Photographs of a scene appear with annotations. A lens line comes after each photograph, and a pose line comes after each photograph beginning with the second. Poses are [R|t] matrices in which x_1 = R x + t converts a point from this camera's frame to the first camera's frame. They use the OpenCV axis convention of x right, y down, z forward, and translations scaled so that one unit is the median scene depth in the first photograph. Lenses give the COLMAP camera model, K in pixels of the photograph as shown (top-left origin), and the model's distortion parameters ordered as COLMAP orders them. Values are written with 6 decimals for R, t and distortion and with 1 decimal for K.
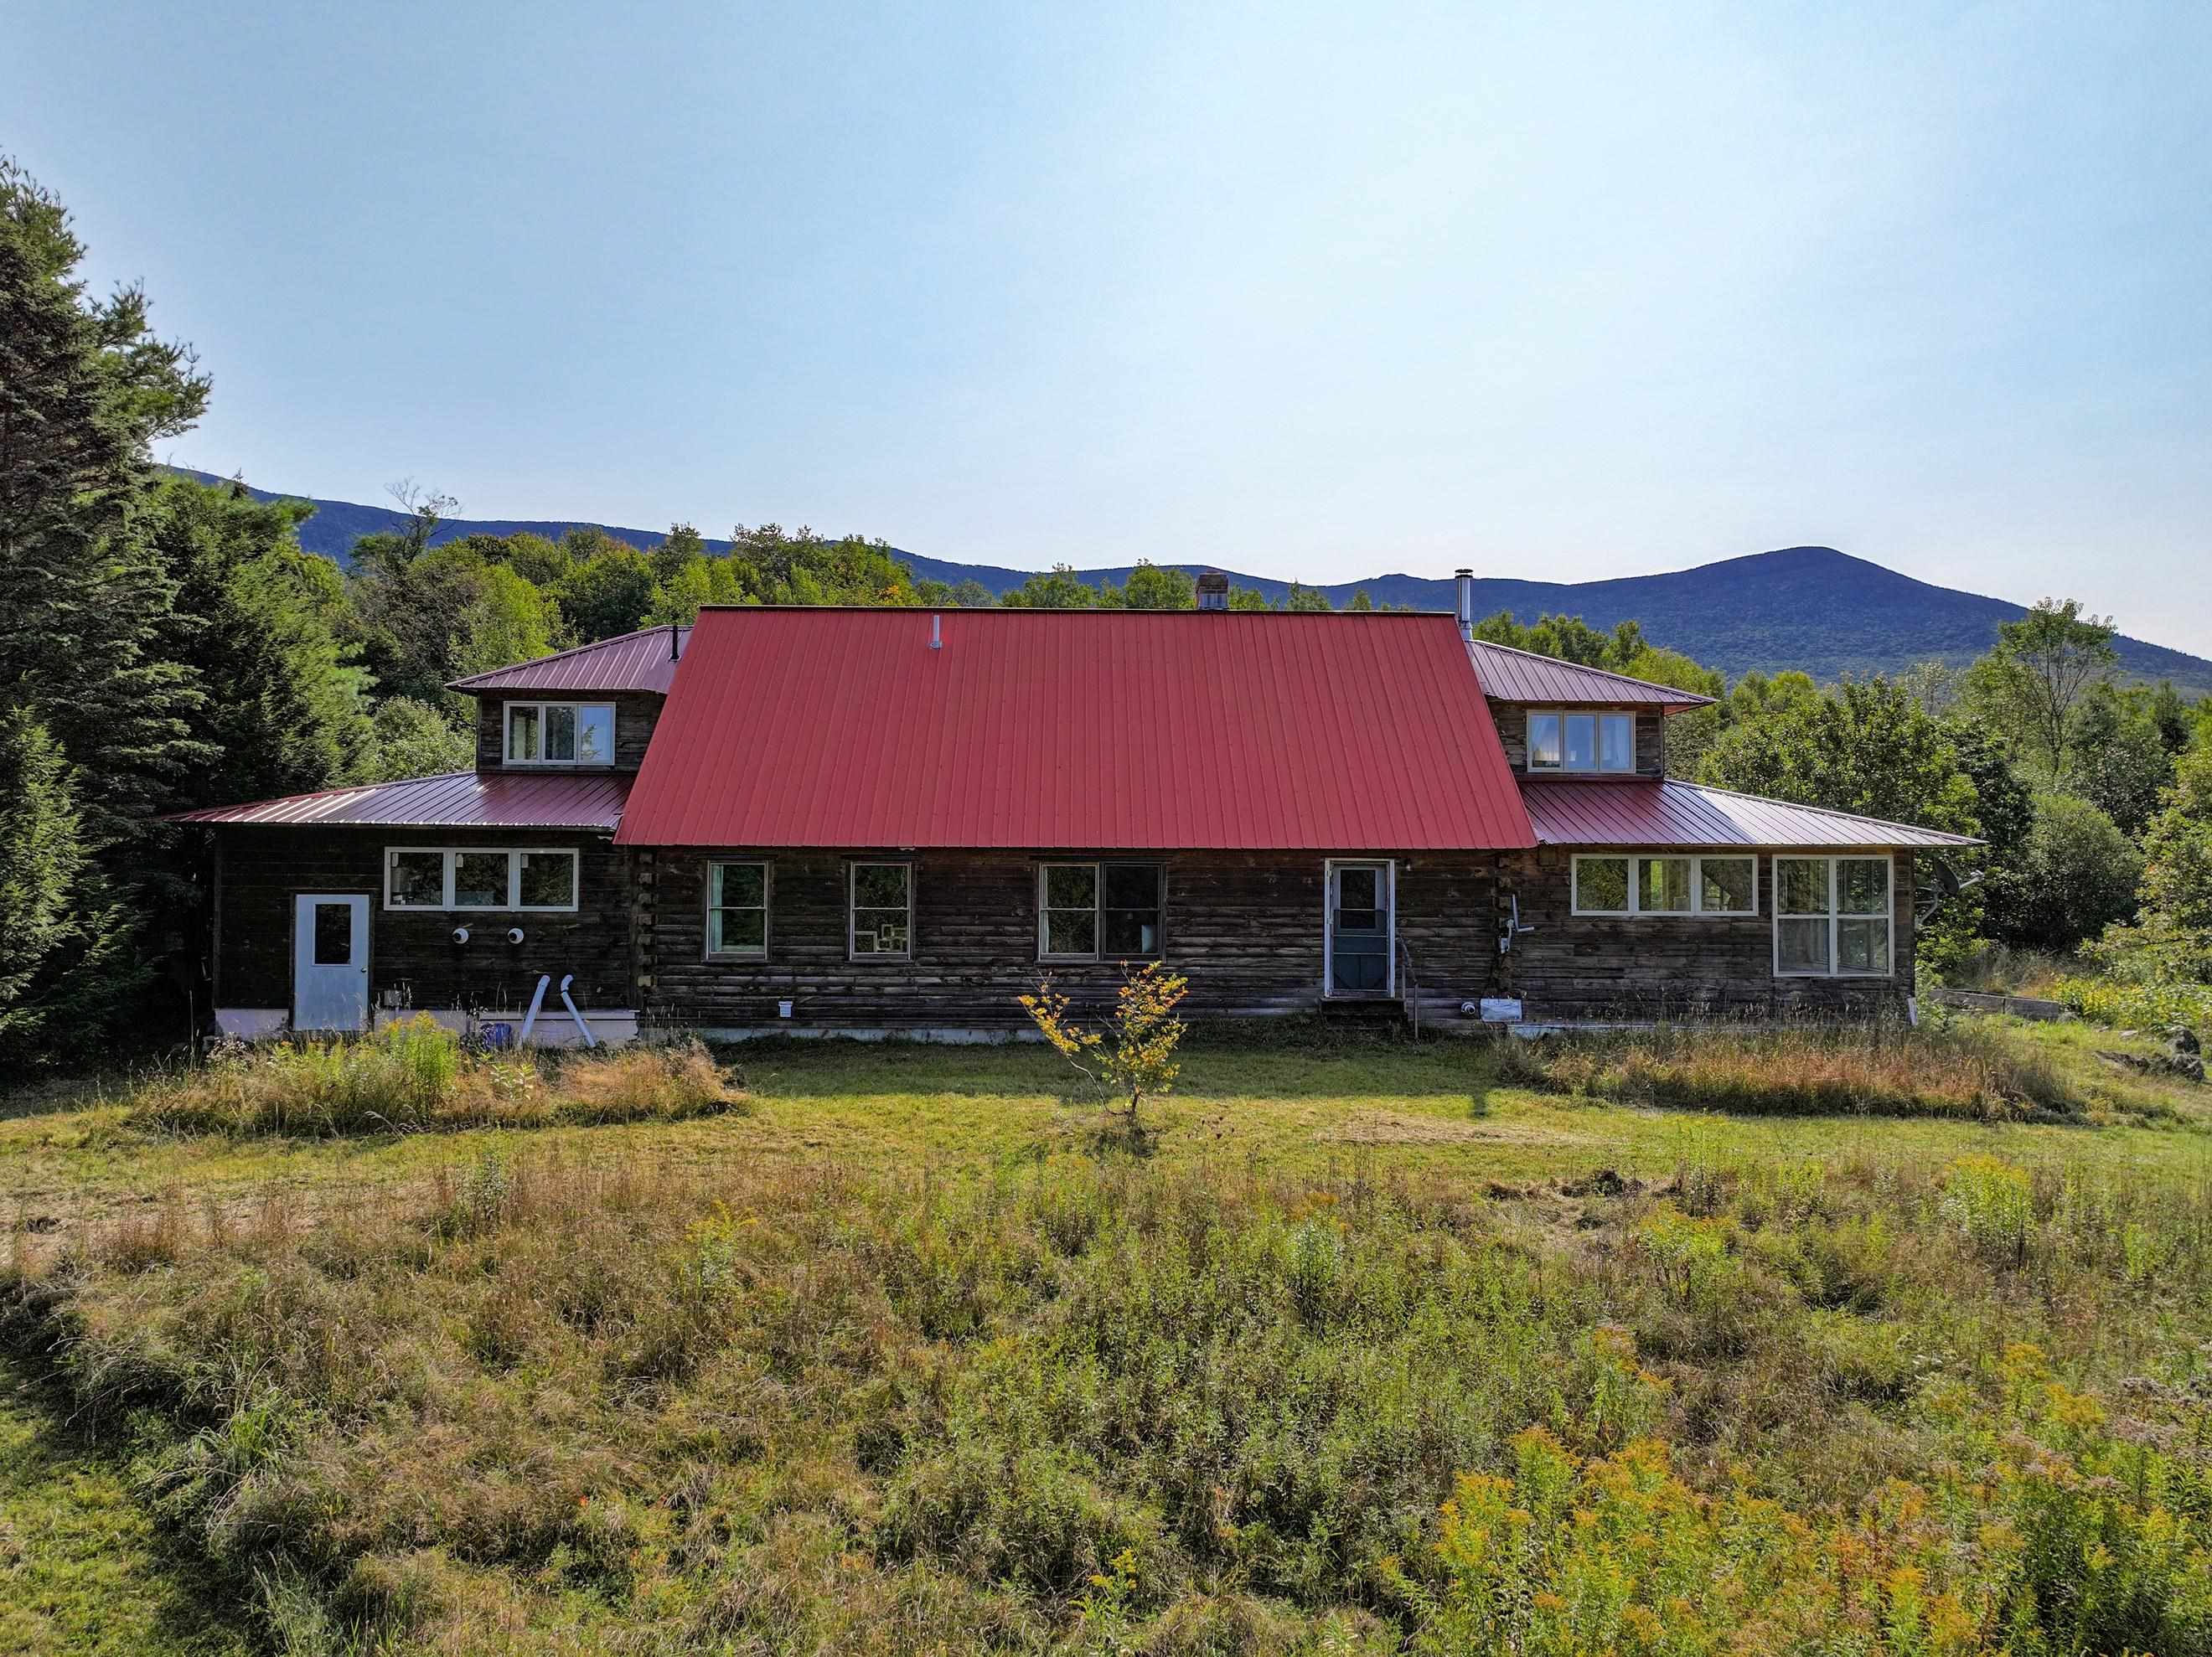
lens RADIAL K [[1553.3, 0, 1095.6], [0, 1553.3, 827.2], [0, 0, 1]] dist [0.005024, 0.009917]
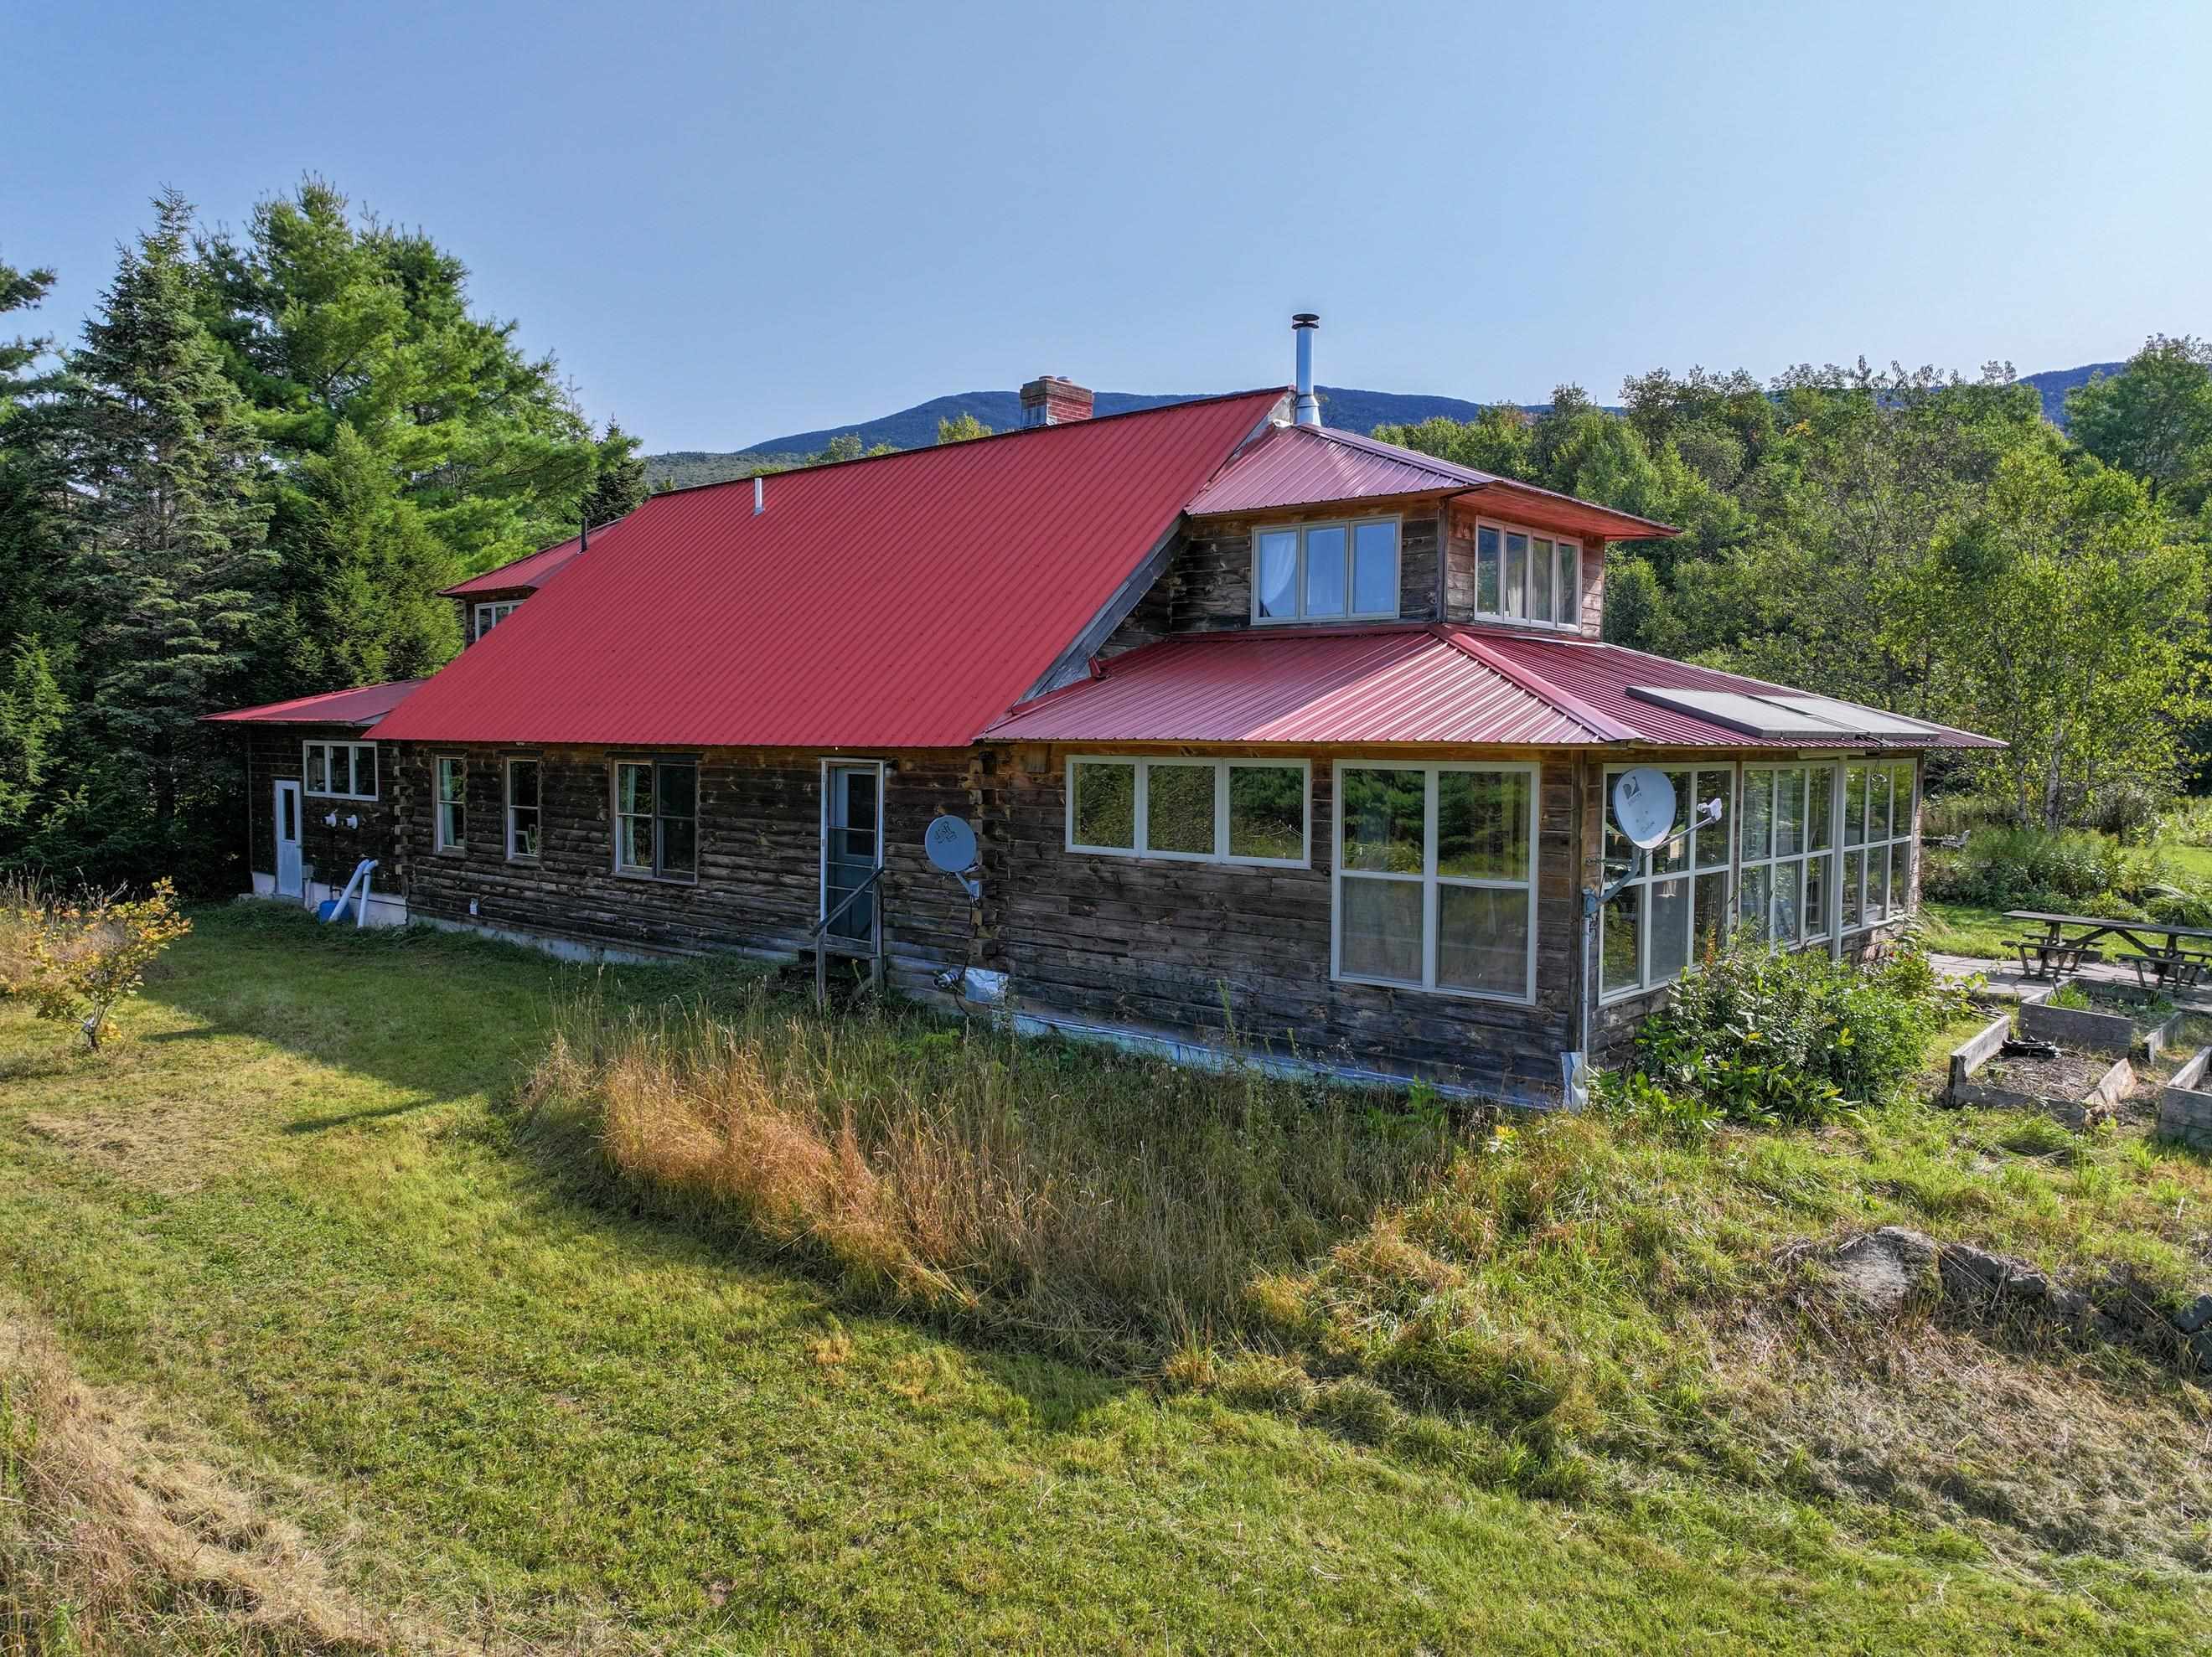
lens RADIAL K [[1553.3, 0, 1103.9], [0, 1553.3, 835.5], [0, 0, 1]] dist [0.005024, 0.009917]
pose [[0.739286, 0.043251, -0.672001, 0.744967], [0.009059, 0.997206, 0.074148, 0.003032], [0.673330, -0.060904, 0.736829, 0.541048]]
